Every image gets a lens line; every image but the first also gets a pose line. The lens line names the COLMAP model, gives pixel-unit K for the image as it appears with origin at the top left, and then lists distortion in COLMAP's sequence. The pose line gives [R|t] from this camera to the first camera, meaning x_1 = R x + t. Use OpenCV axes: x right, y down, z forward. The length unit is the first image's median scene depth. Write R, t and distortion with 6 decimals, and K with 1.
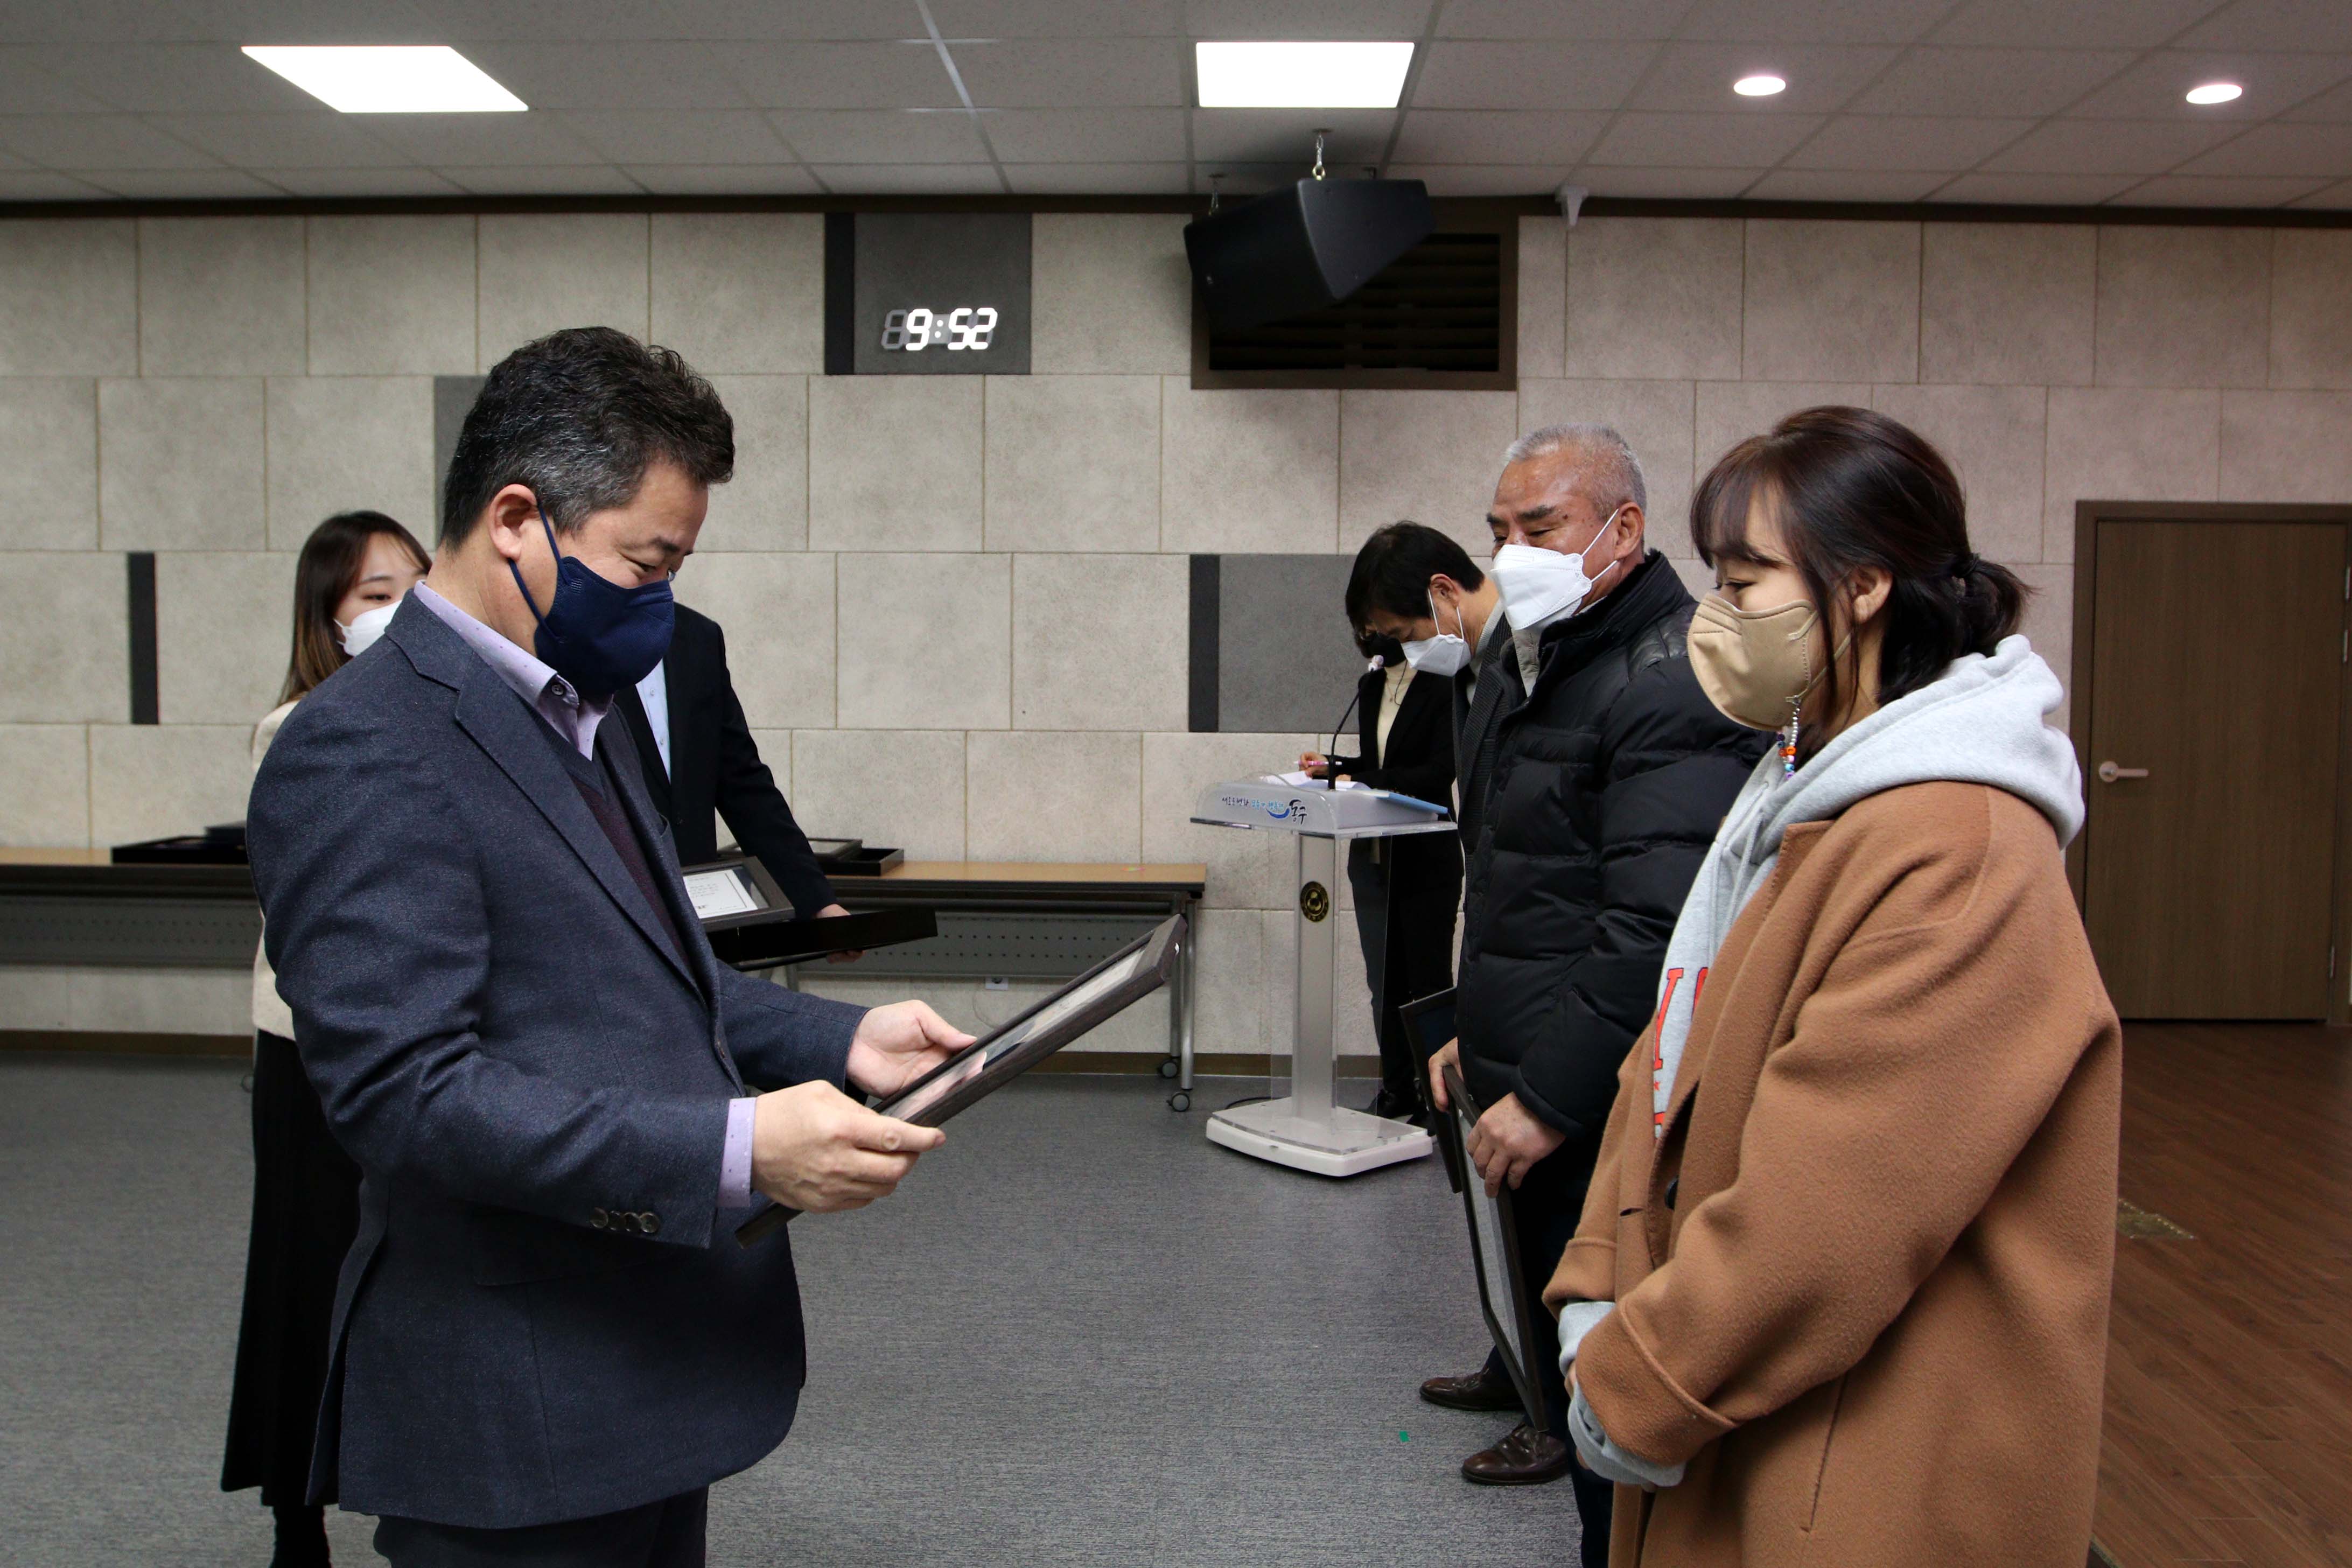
lens RADIAL K [[1809.3, 0, 1193.0], [0, 1809.3, 753.0], [0, 0, 1]] dist [-0.074992, 0.048853]
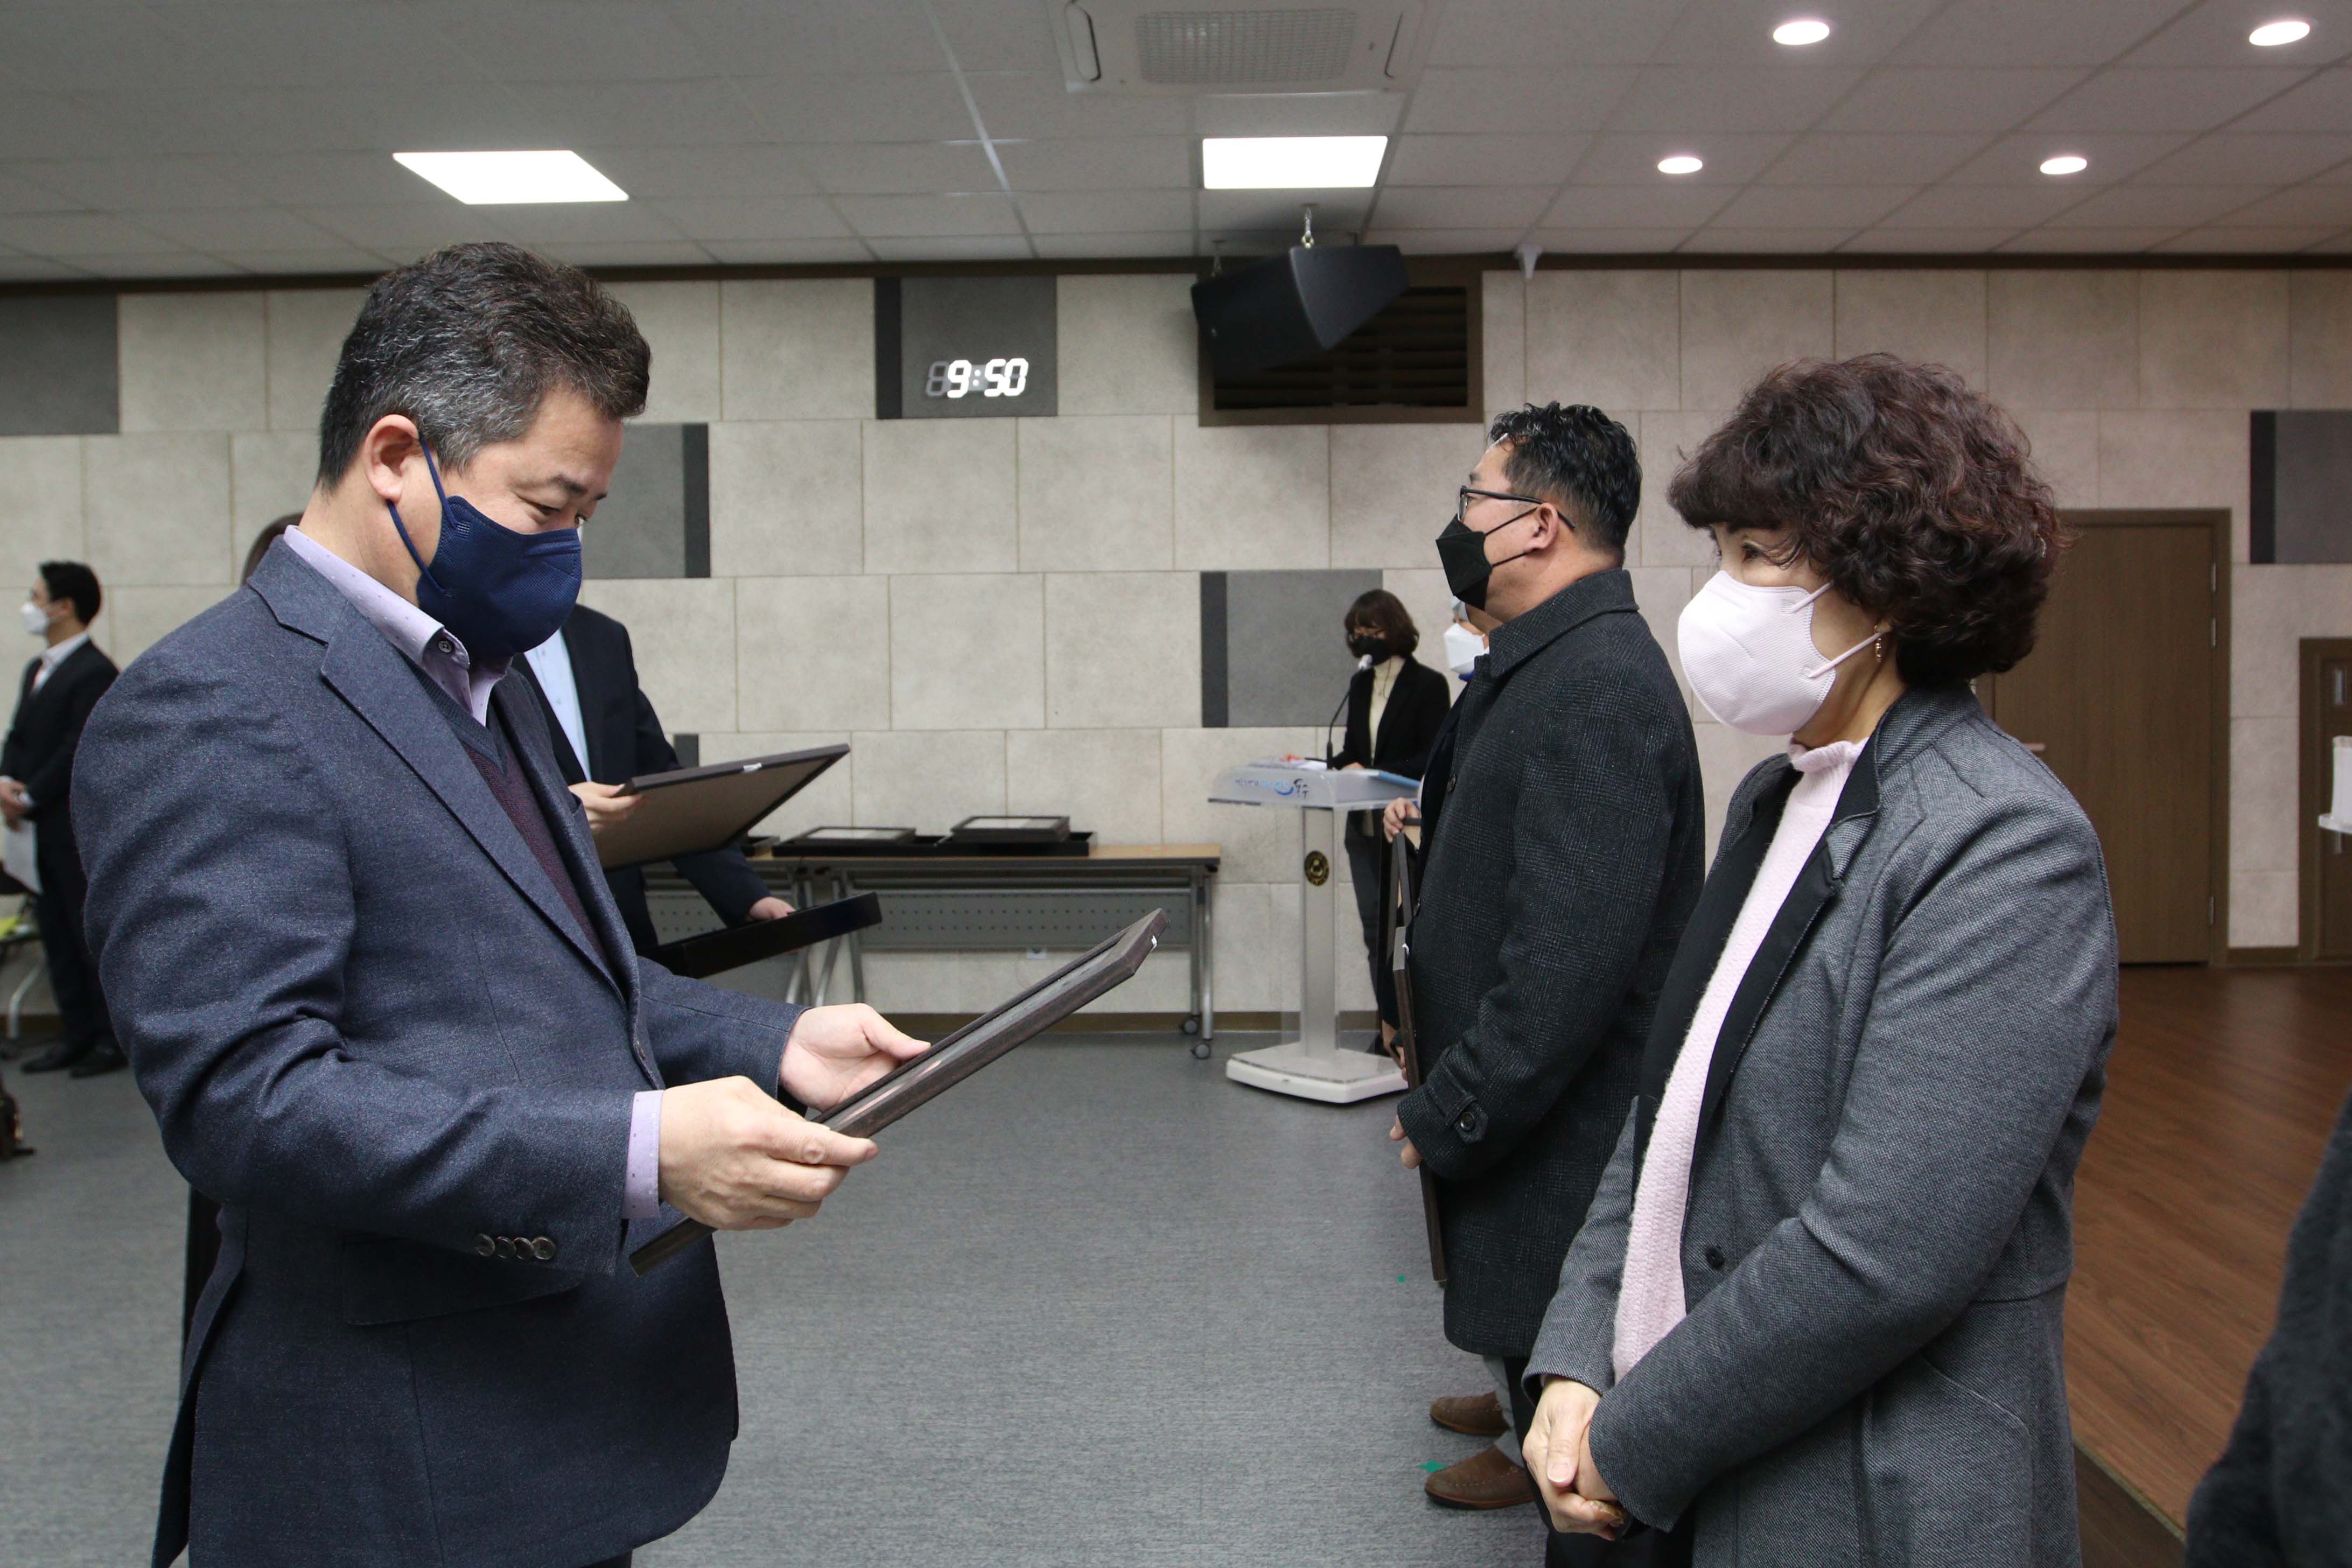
lens RADIAL K [[1809.3, 0, 1202.3], [0, 1809.3, 733.7], [0, 0, 1]] dist [-0.077438, 0.050521]
pose [[0.999777, -0.018802, 0.009642, -0.013490], [0.019019, 0.999555, -0.022975, 0.018477], [-0.009206, 0.023153, 0.999690, -0.136844]]
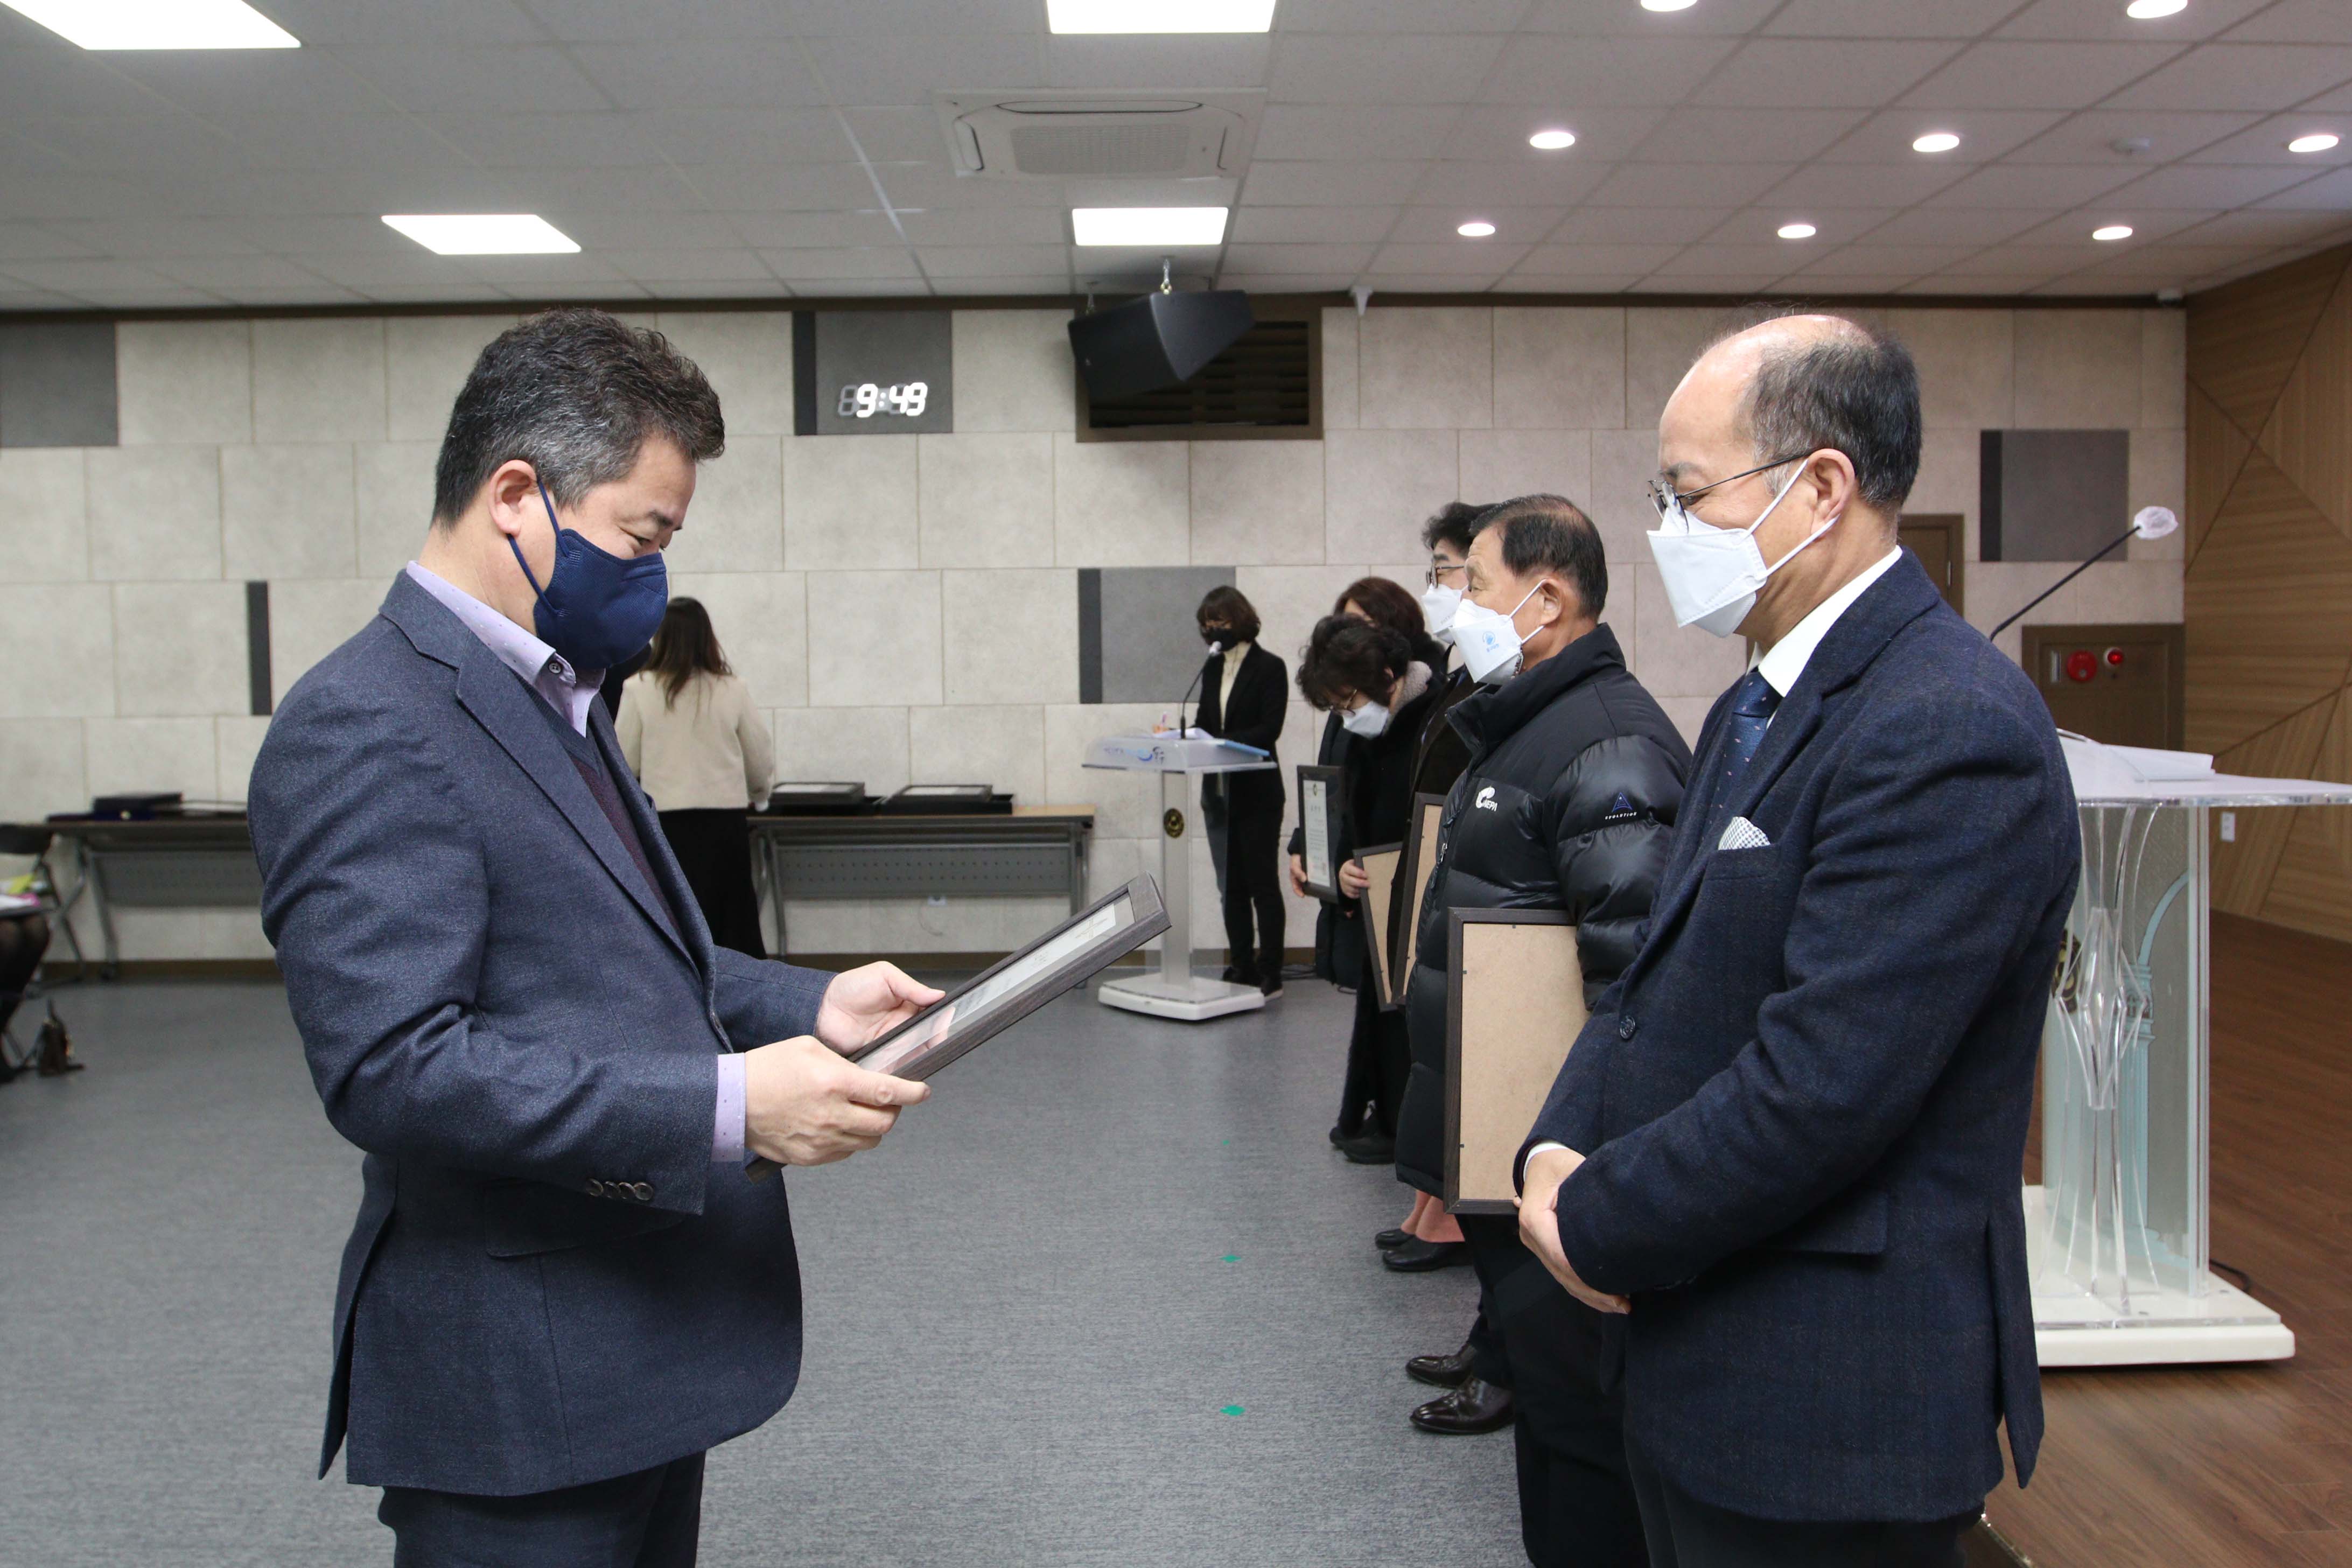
lens RADIAL K [[1688.2, 0, 1171.9], [0, 1688.2, 732.7], [0, 0, 1]] dist [-0.068604, 0.041001]
pose [[0.998764, -0.022104, 0.044507, 0.009348], [0.022459, 0.999720, -0.007493, 0.020054], [-0.044329, 0.008483, 0.998981, -0.226371]]
